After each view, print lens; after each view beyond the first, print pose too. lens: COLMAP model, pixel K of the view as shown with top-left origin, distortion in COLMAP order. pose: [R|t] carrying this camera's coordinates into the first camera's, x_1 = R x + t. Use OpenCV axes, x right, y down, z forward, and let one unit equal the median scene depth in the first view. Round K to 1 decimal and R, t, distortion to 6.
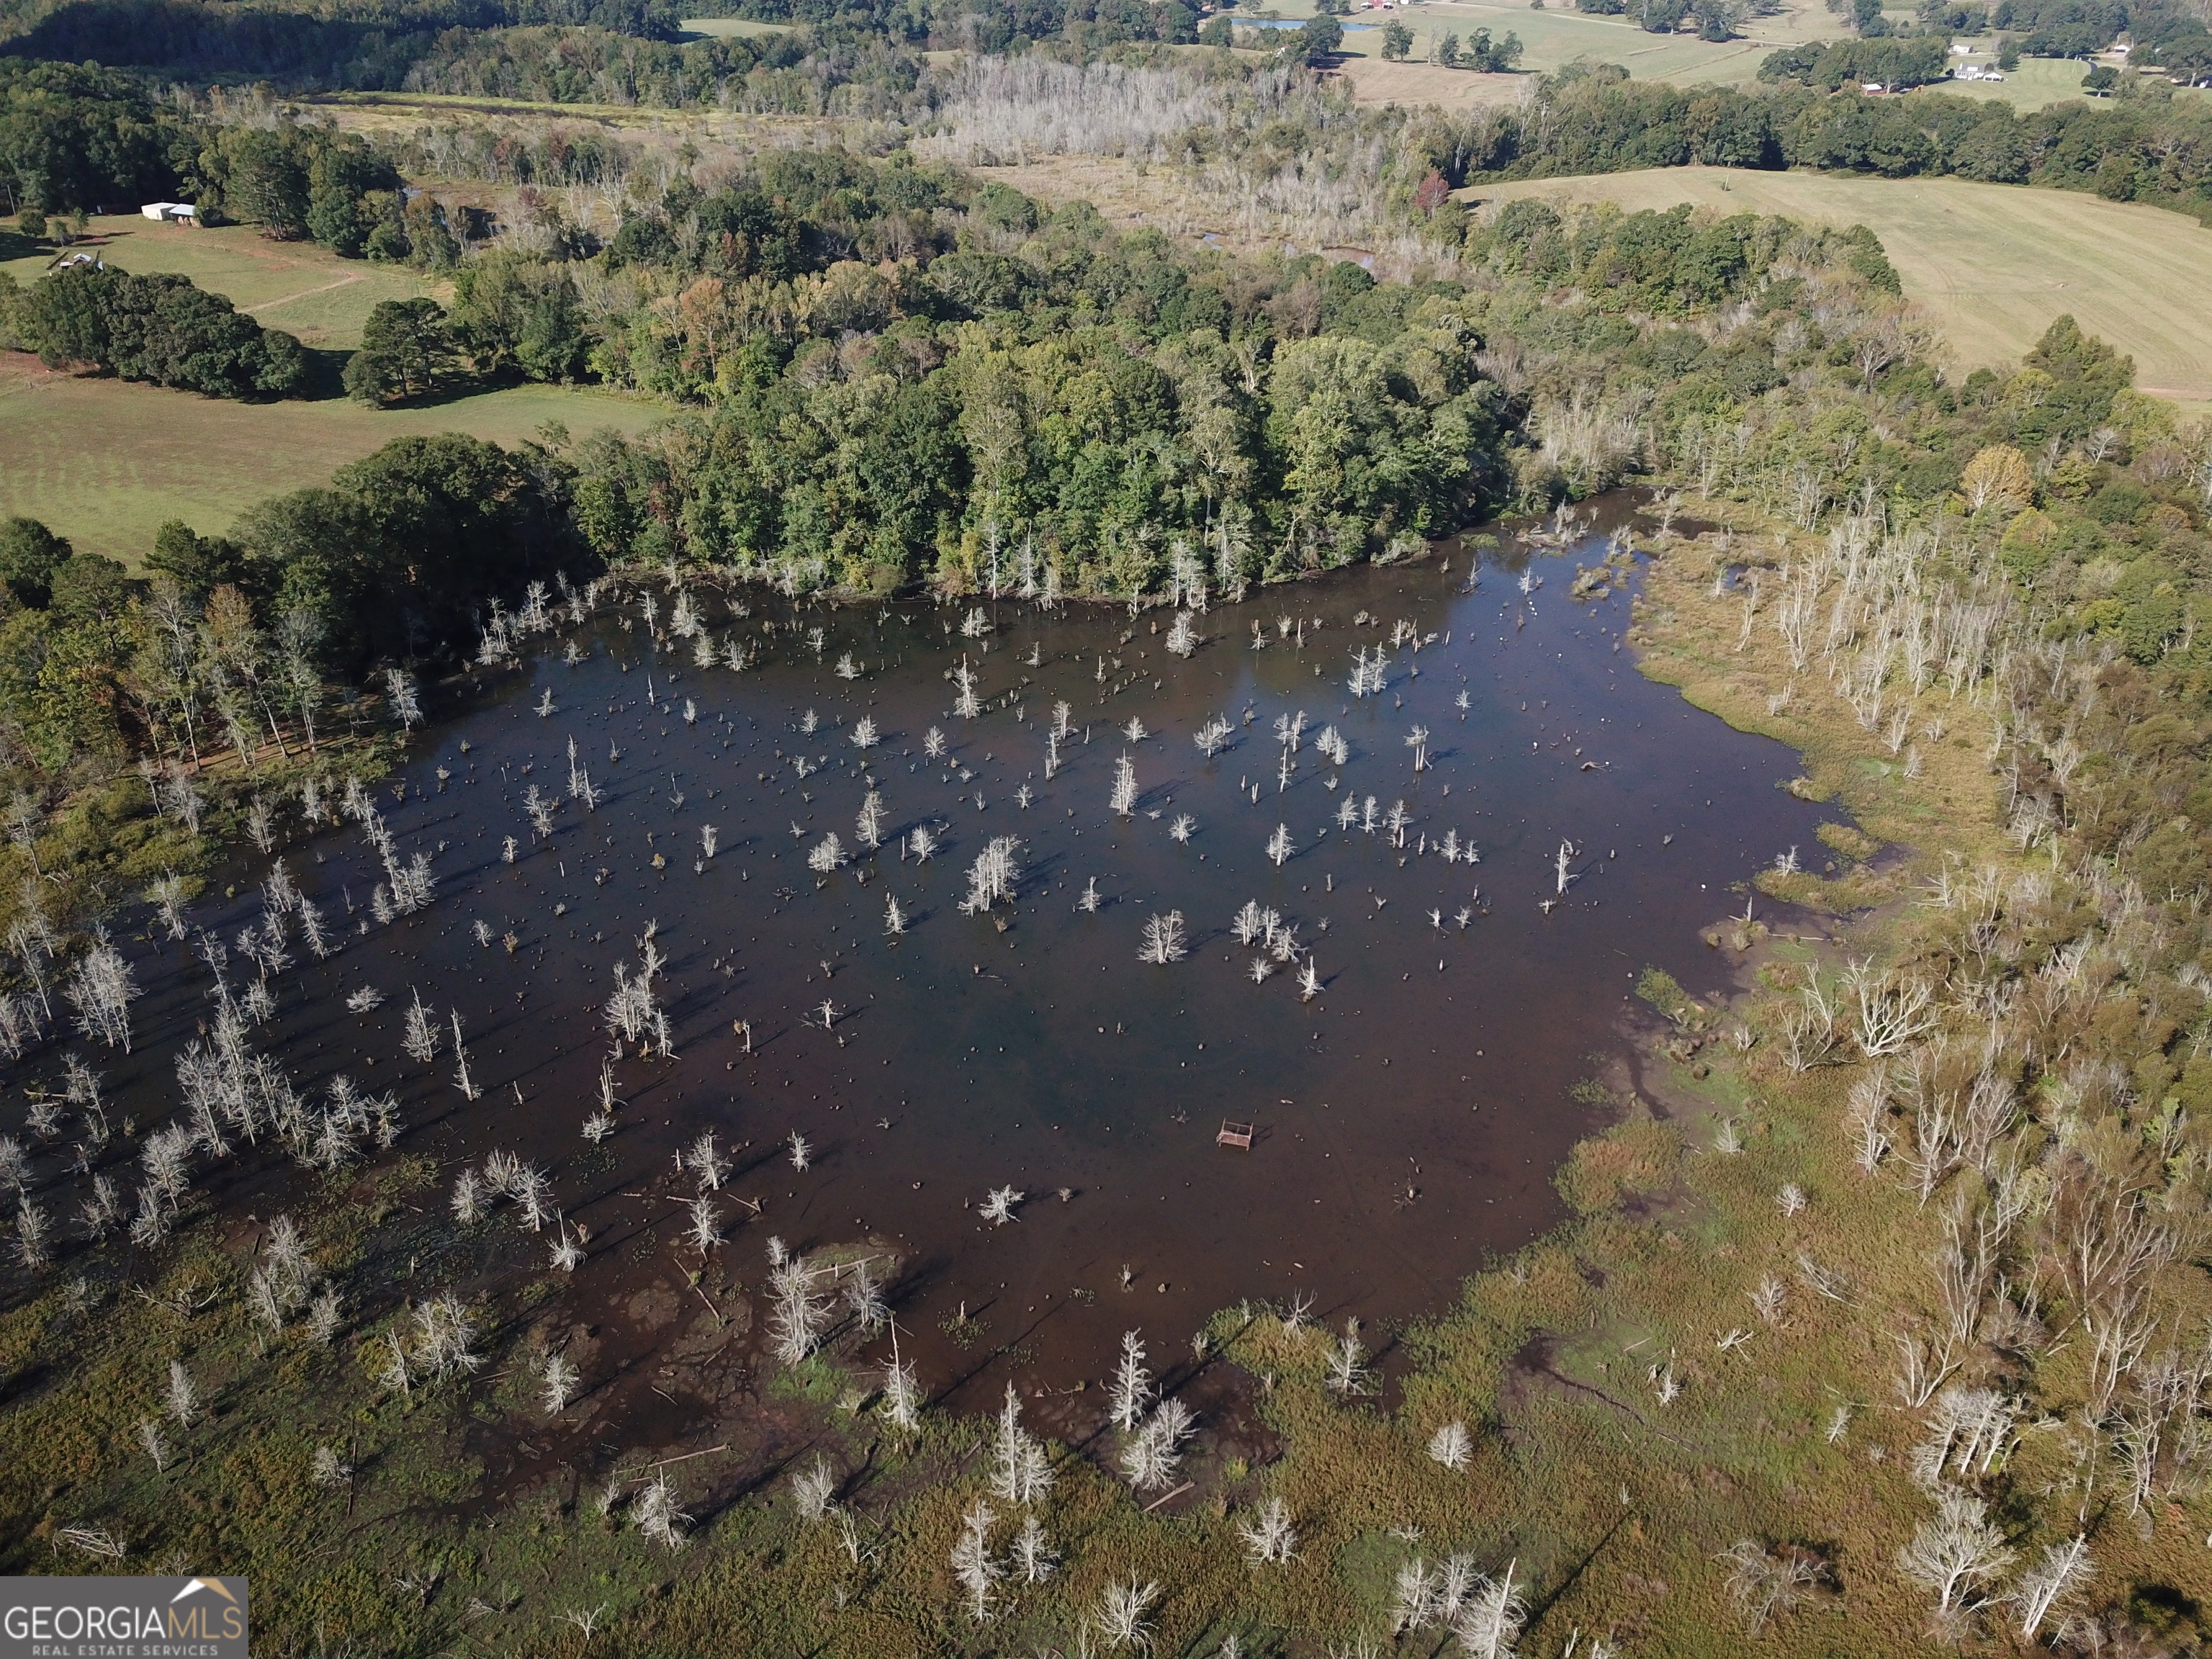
lens RADIAL K [[1682.0, 0, 1094.1], [0, 1682.0, 845.5], [0, 0, 1]] dist [0.015613, -0.006944]
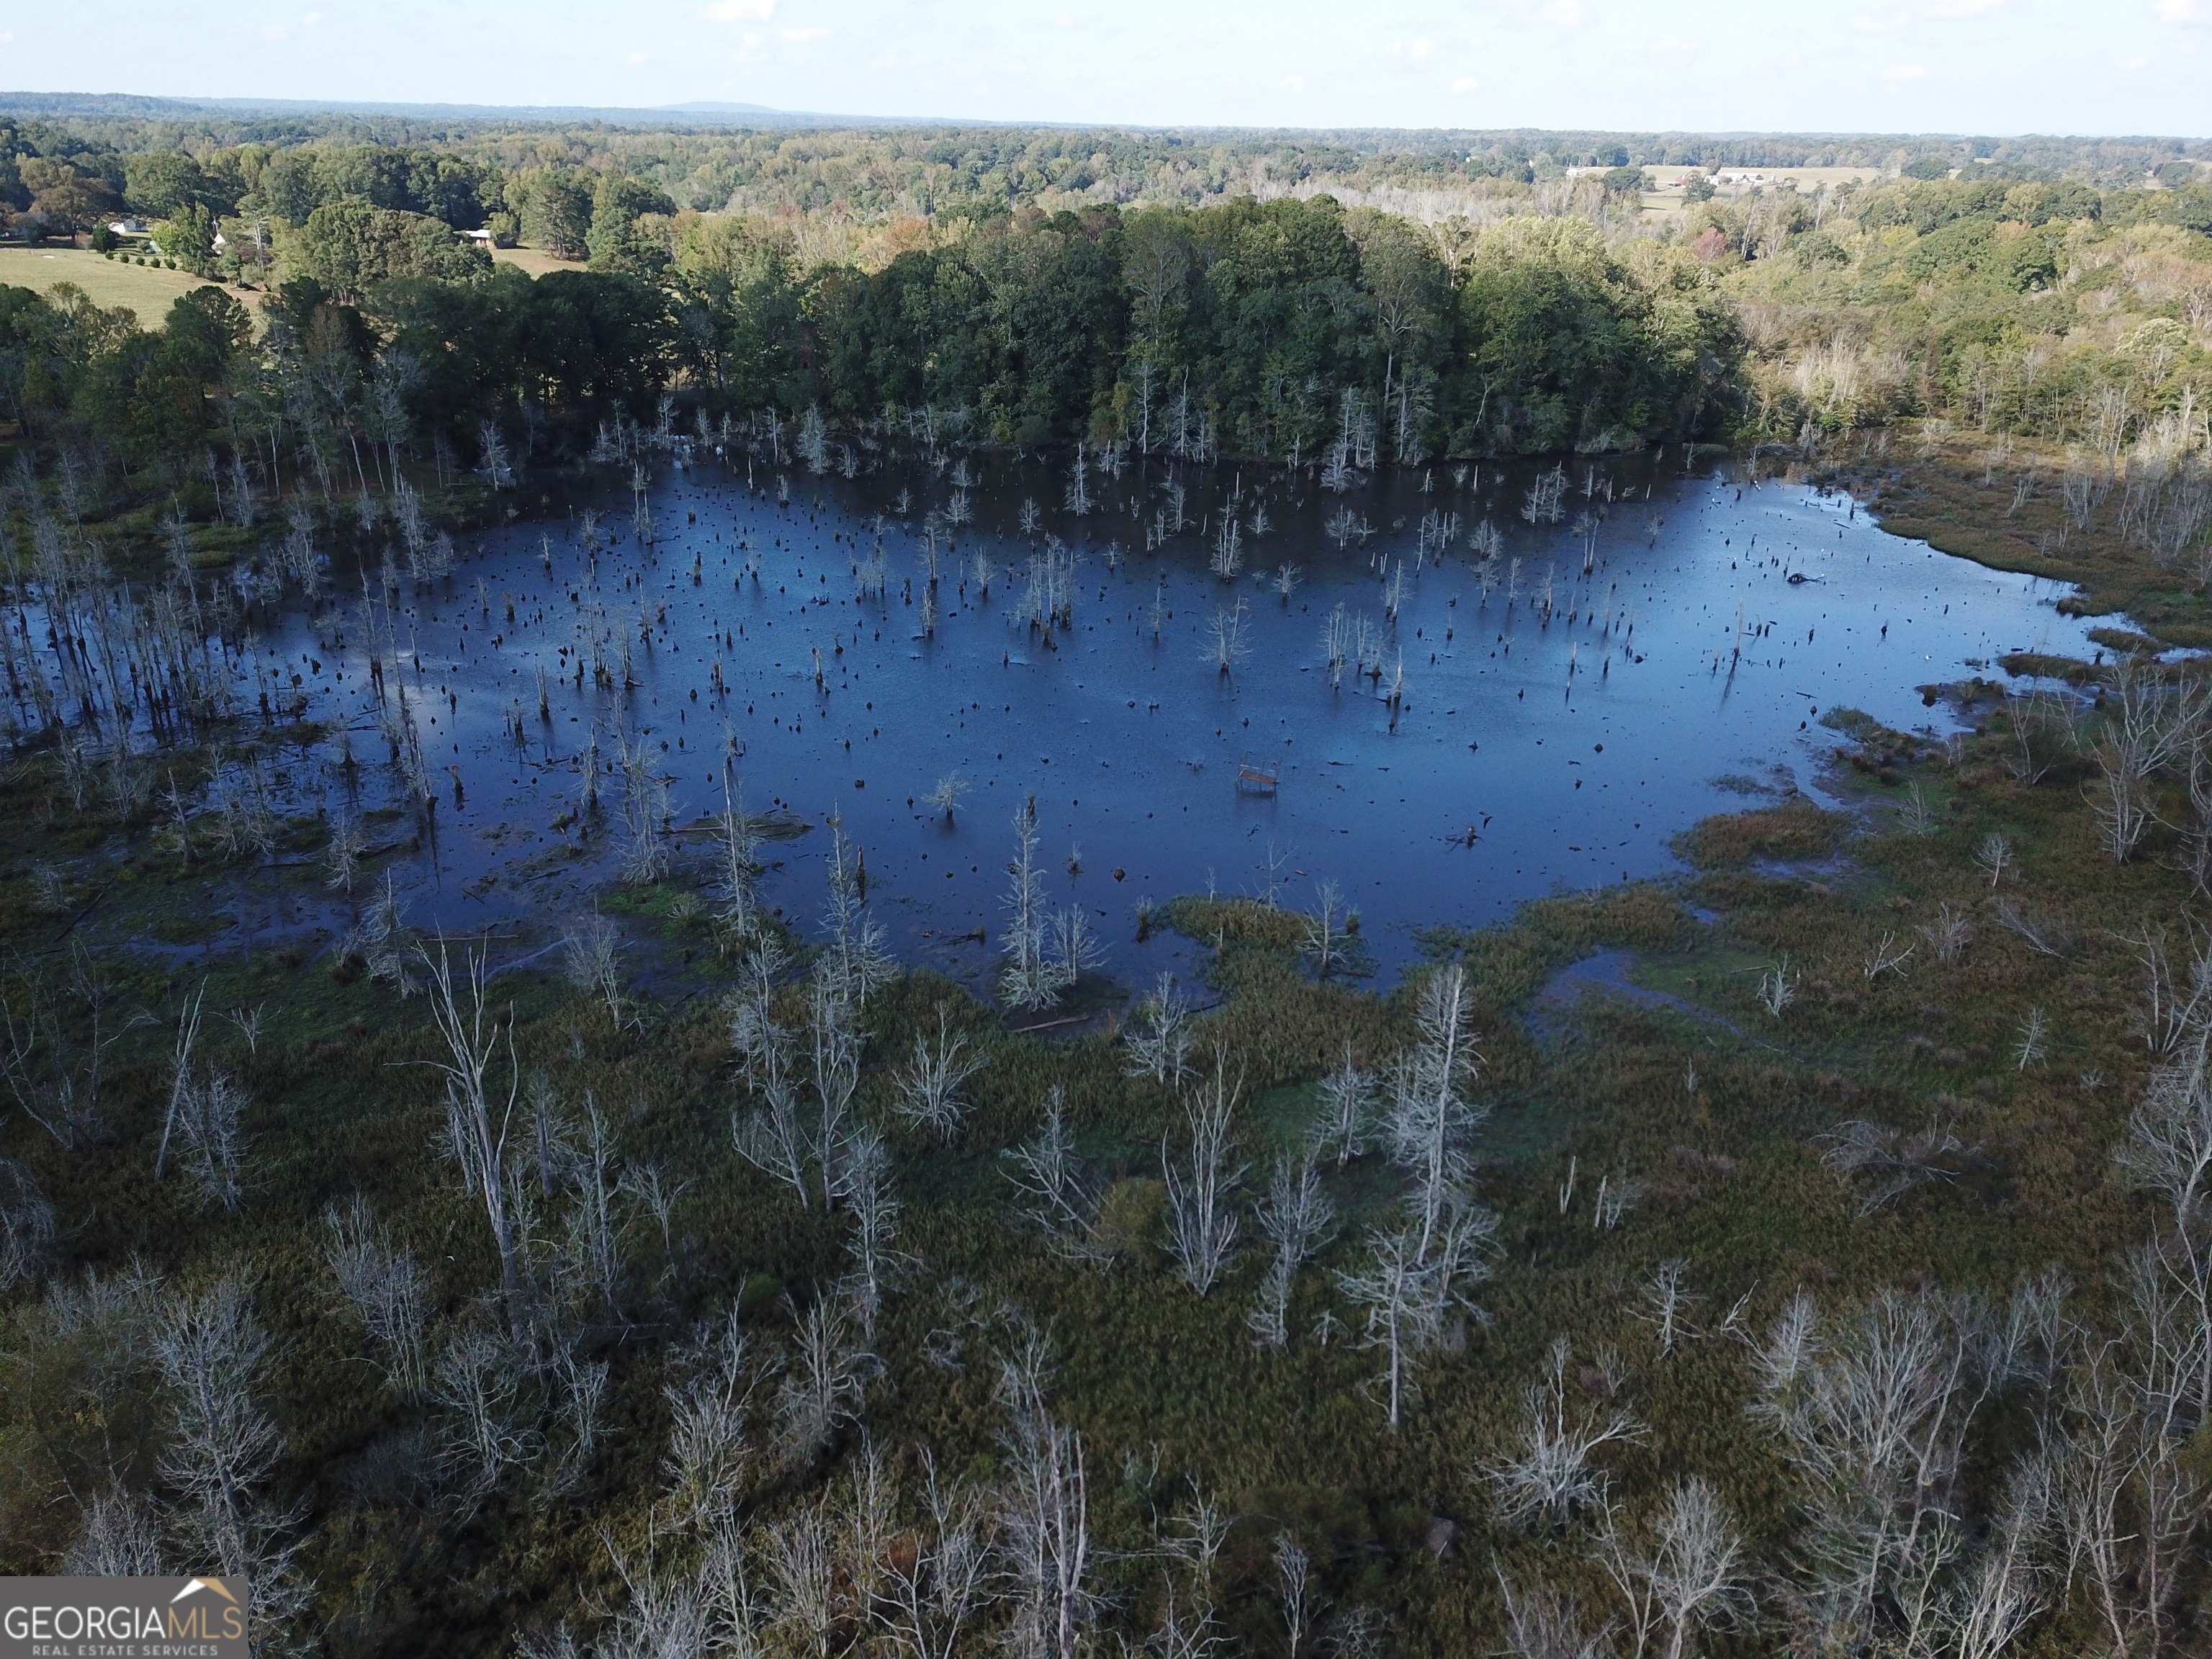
lens RADIAL K [[1682.0, 0, 1094.1], [0, 1682.0, 845.5], [0, 0, 1]] dist [0.015613, -0.006944]
pose [[0.983663, 0.070285, -0.165734, 0.080144], [-0.091152, 0.988353, -0.121861, 0.176801], [0.155238, 0.134977, 0.978612, 0.120735]]
